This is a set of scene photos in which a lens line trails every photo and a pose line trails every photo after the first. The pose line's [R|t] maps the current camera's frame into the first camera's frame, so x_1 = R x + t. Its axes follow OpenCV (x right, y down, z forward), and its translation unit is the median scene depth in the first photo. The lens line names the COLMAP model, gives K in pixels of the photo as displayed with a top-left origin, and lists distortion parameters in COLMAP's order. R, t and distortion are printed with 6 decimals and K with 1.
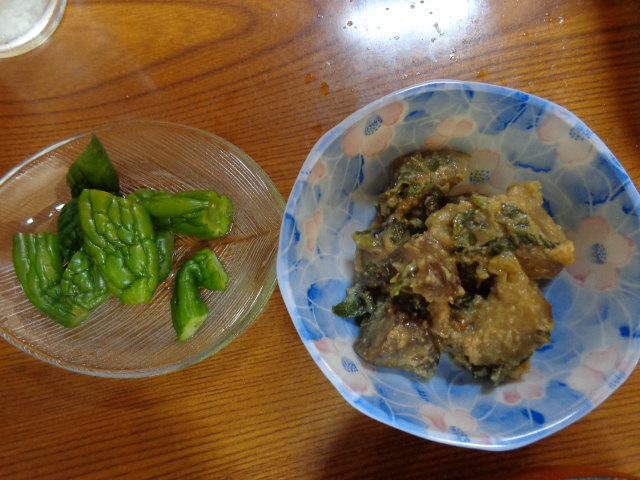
lens RADIAL K [[482.9, 0, 320.3], [0, 482.9, 242.3], [0, 0, 1]] dist [0.003428, 0.002313]
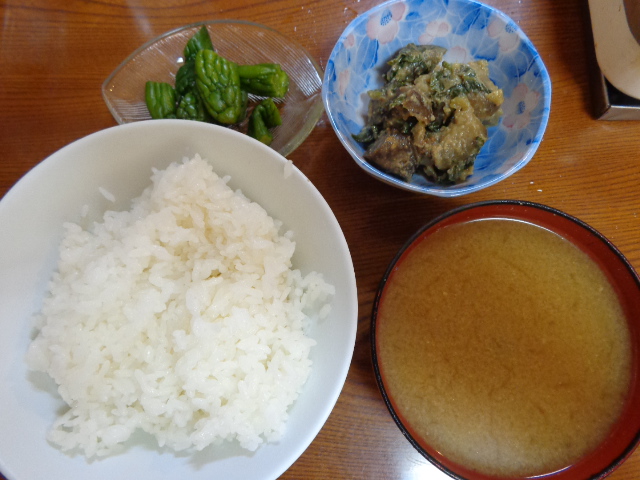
lens RADIAL K [[482.9, 0, 319.6], [0, 482.9, 237.7], [0, 0, 1]] dist [0.003428, 0.002313]
pose [[0.996463, 0.083185, -0.011915, -0.032744], [-0.083766, 0.994567, -0.061811, 0.609646], [0.006709, 0.062590, 0.998017, -0.573638]]
